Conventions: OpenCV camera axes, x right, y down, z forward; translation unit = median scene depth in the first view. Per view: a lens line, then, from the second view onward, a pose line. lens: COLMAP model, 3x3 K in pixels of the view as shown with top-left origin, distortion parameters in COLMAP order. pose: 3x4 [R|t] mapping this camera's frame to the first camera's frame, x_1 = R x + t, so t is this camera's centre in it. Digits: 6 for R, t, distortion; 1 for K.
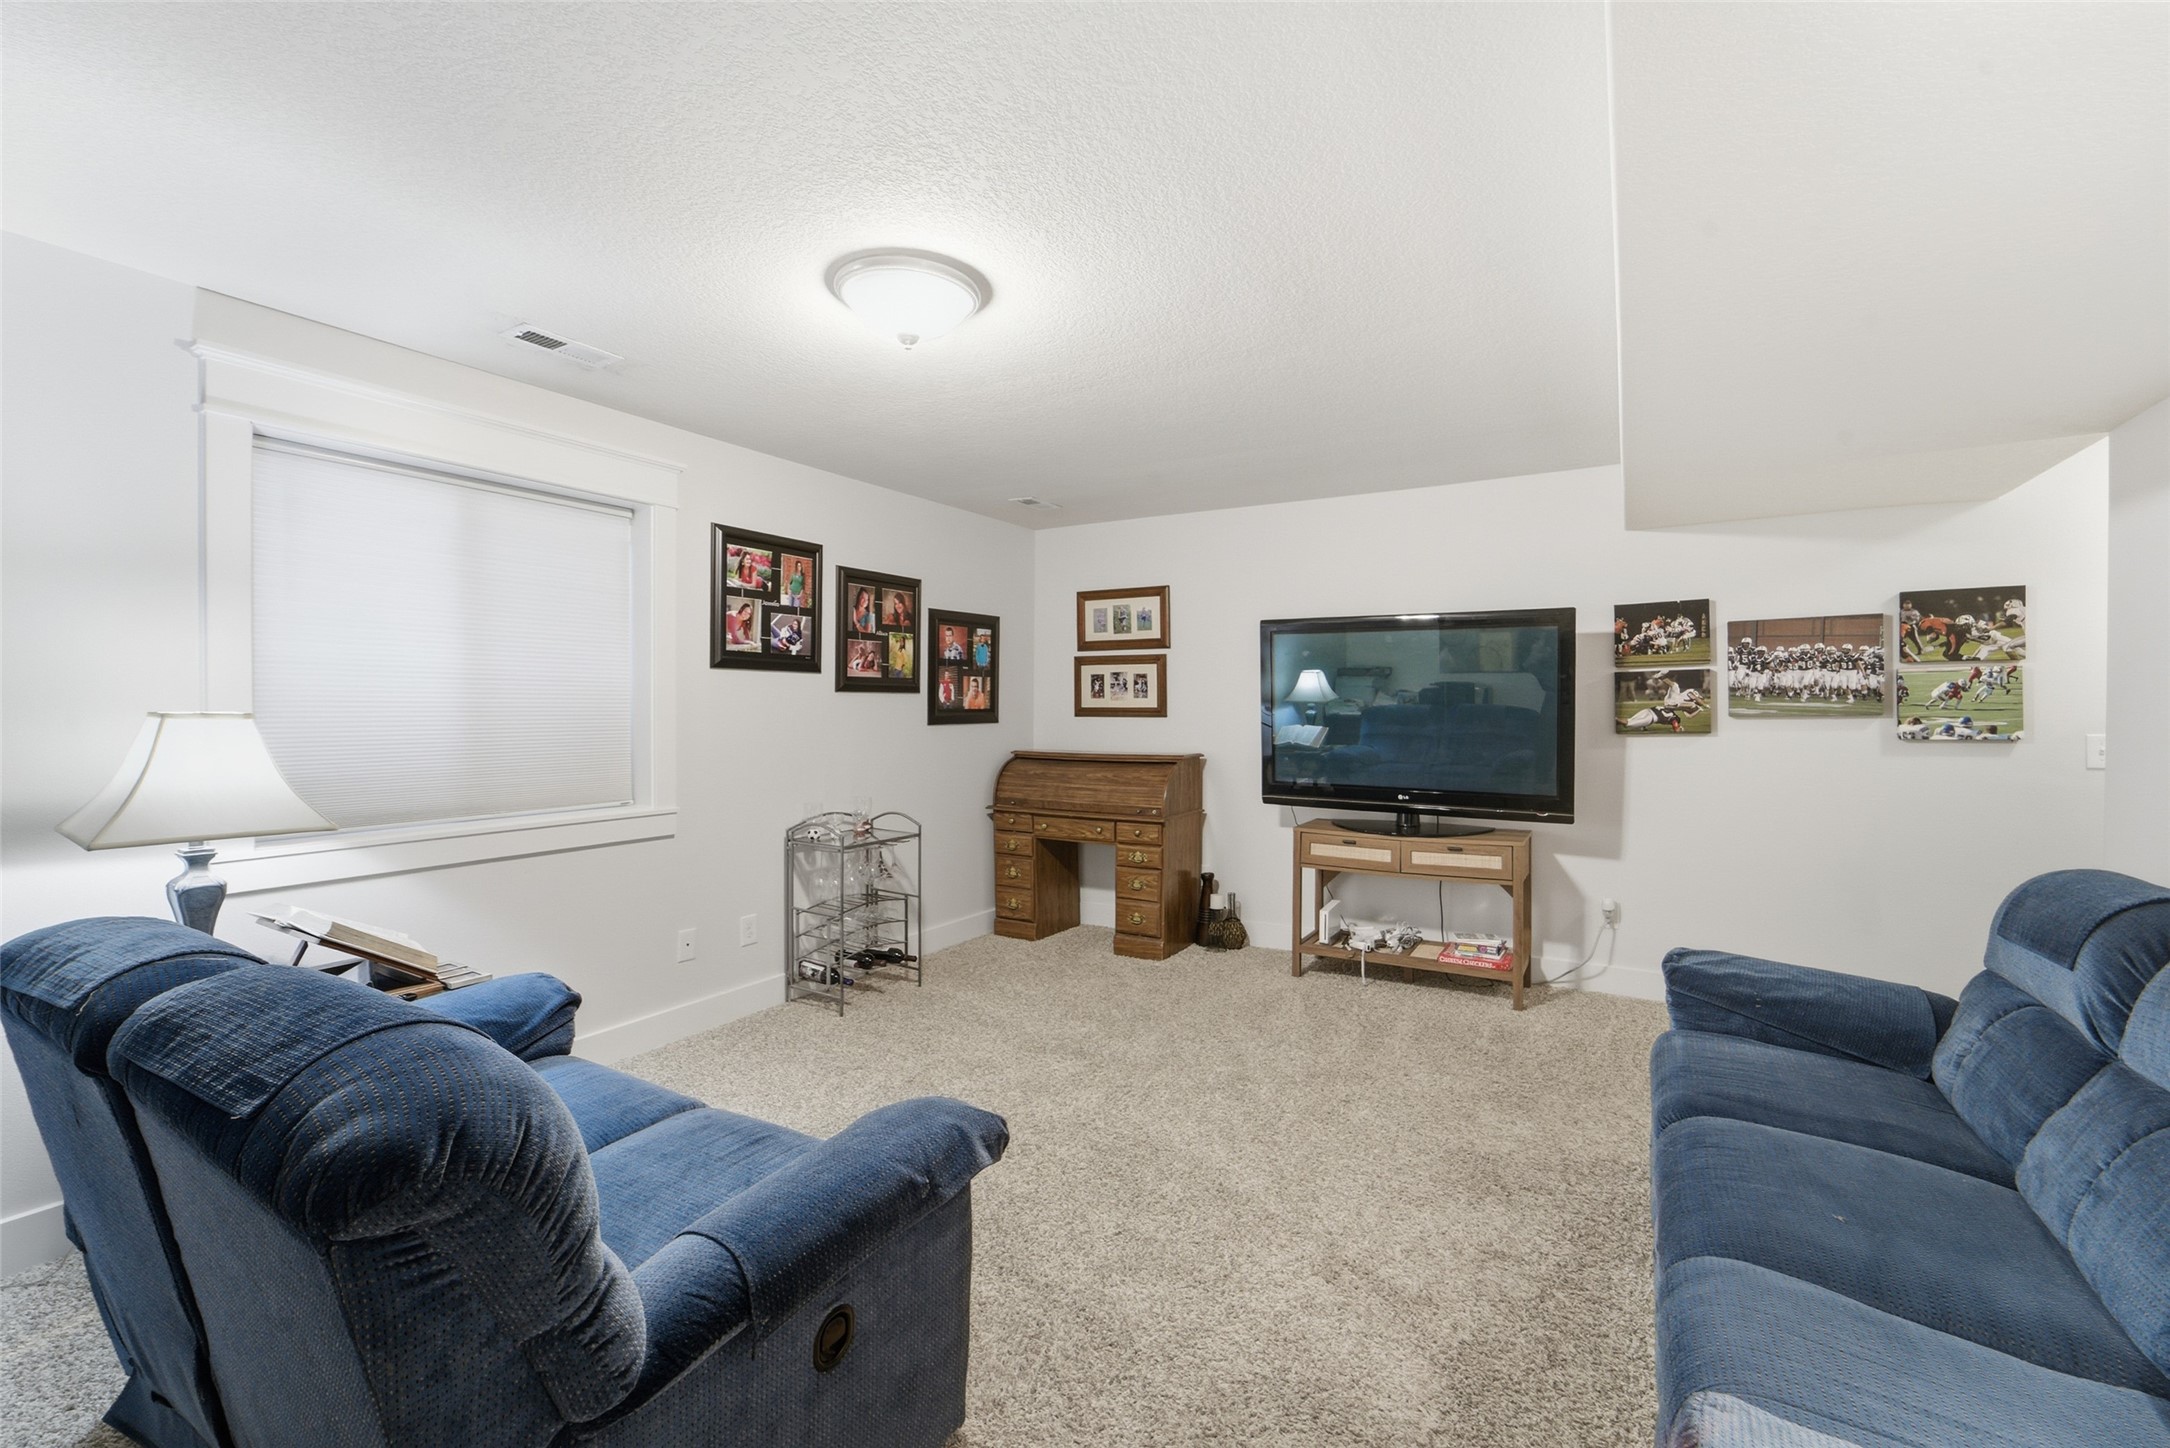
lens RADIAL K [[924.4, 0, 1104.3], [0, 924.4, 709.9], [0, 0, 1]] dist [-0.024398, 0.008719]
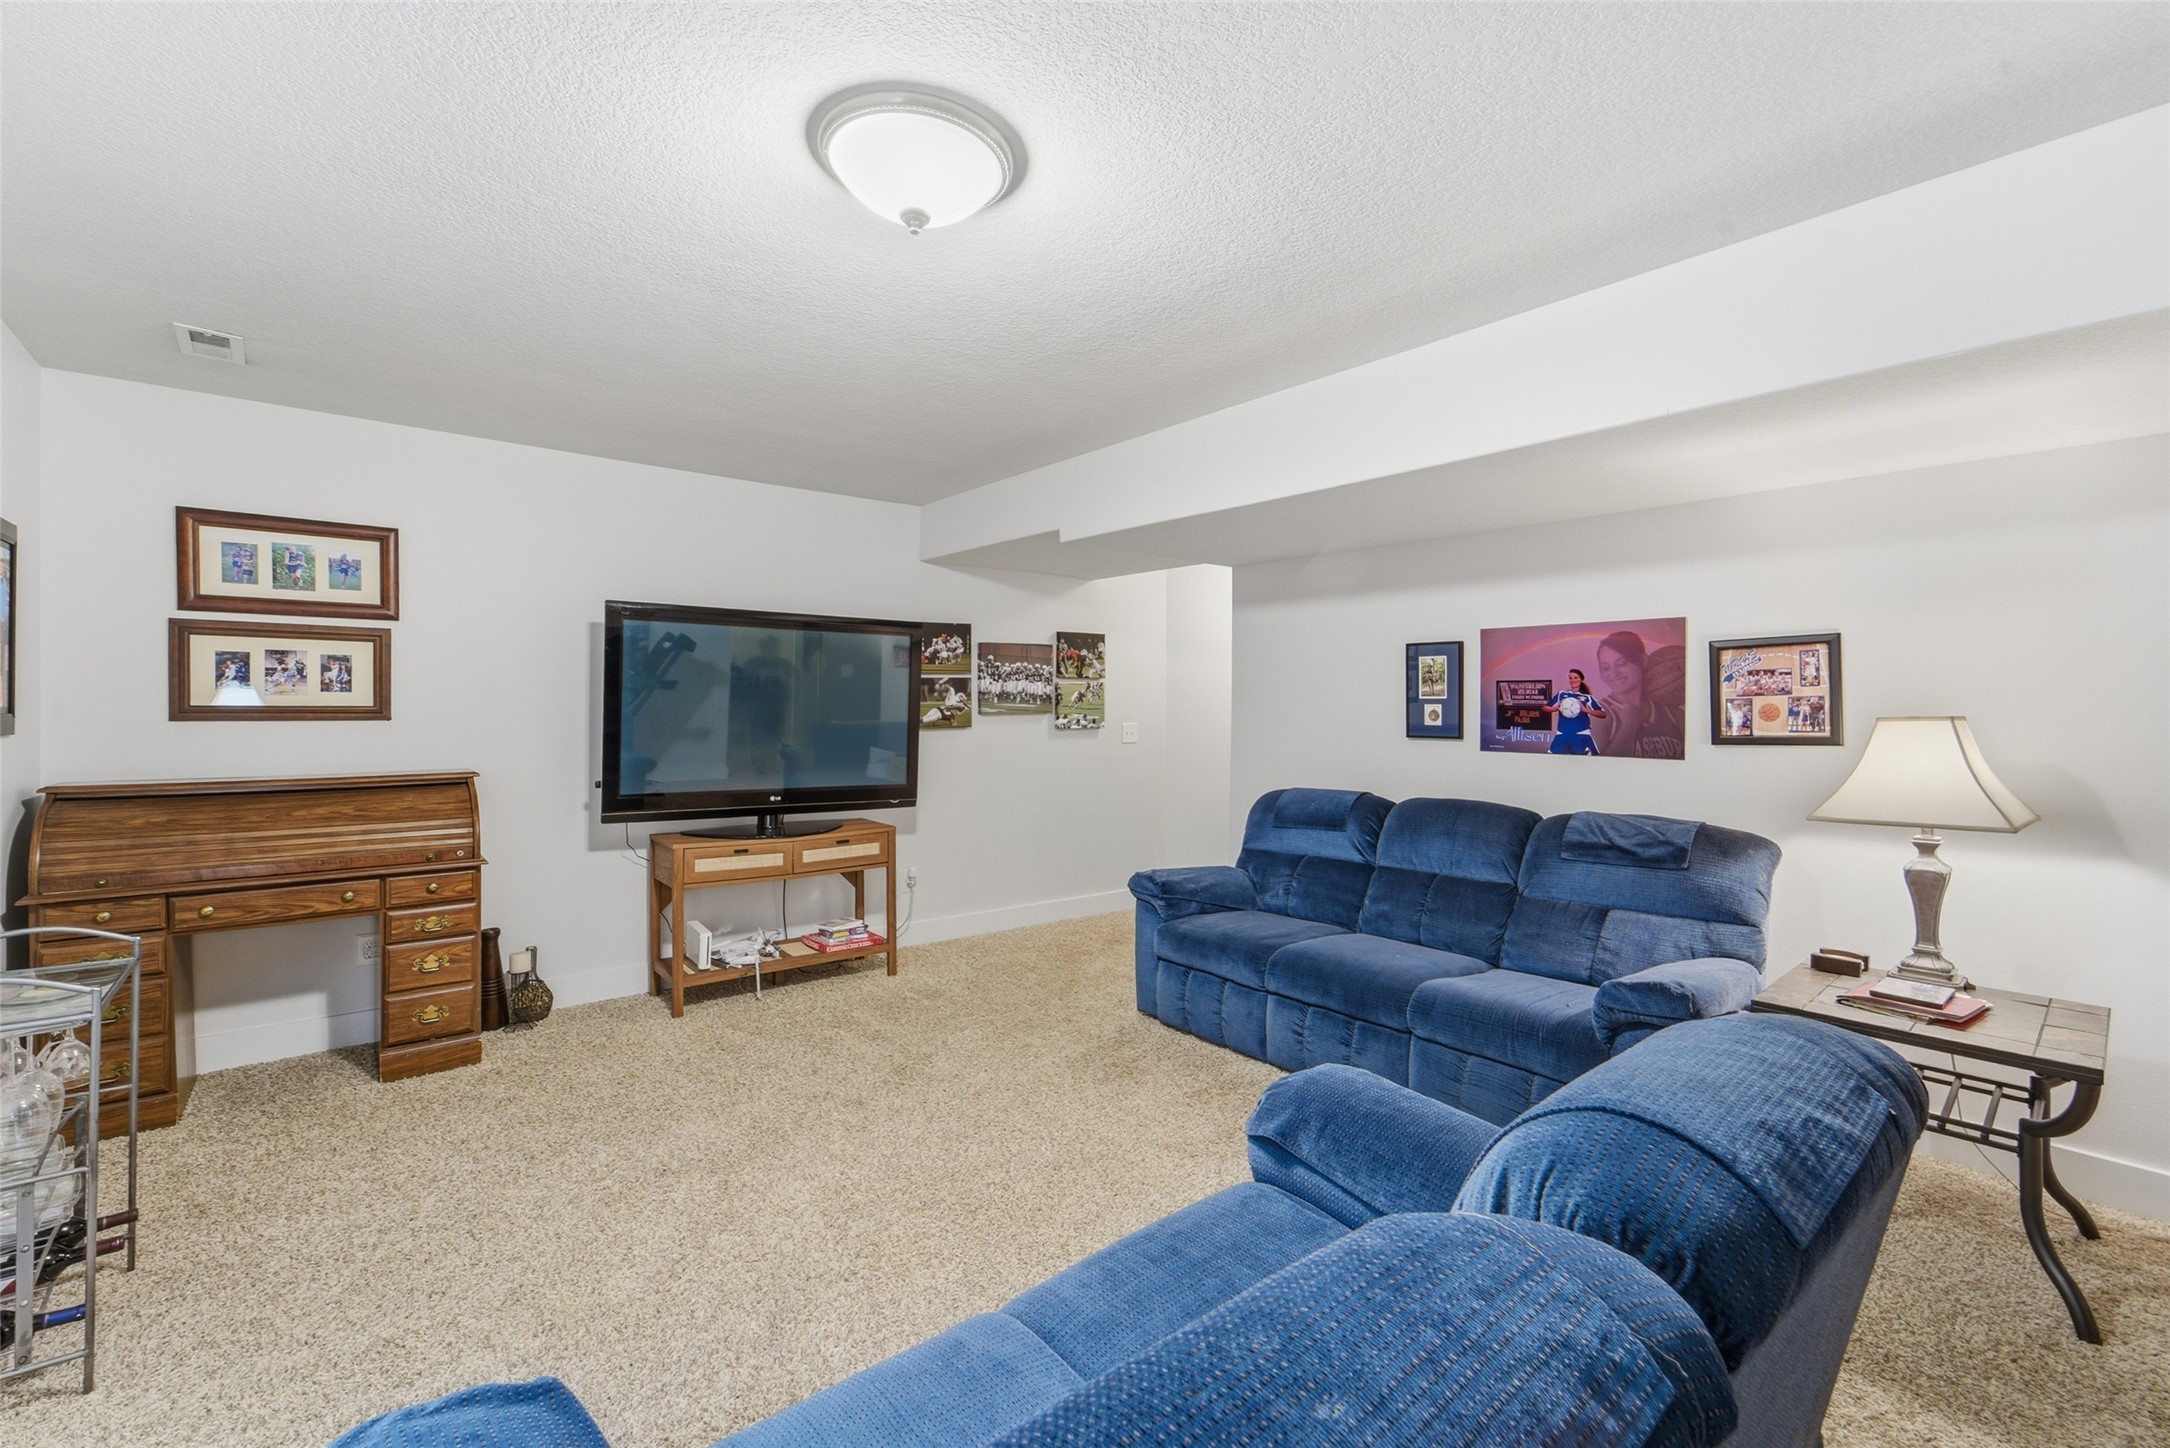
lens RADIAL K [[924.4, 0, 1097.3], [0, 924.4, 723.3], [0, 0, 1]] dist [-0.024398, 0.008719]
pose [[0.354816, -0.012823, 0.934848, -0.501743], [0.004331, 0.999918, 0.012072, 0.005181], [-0.934926, -0.000235, 0.354842, 0.358274]]
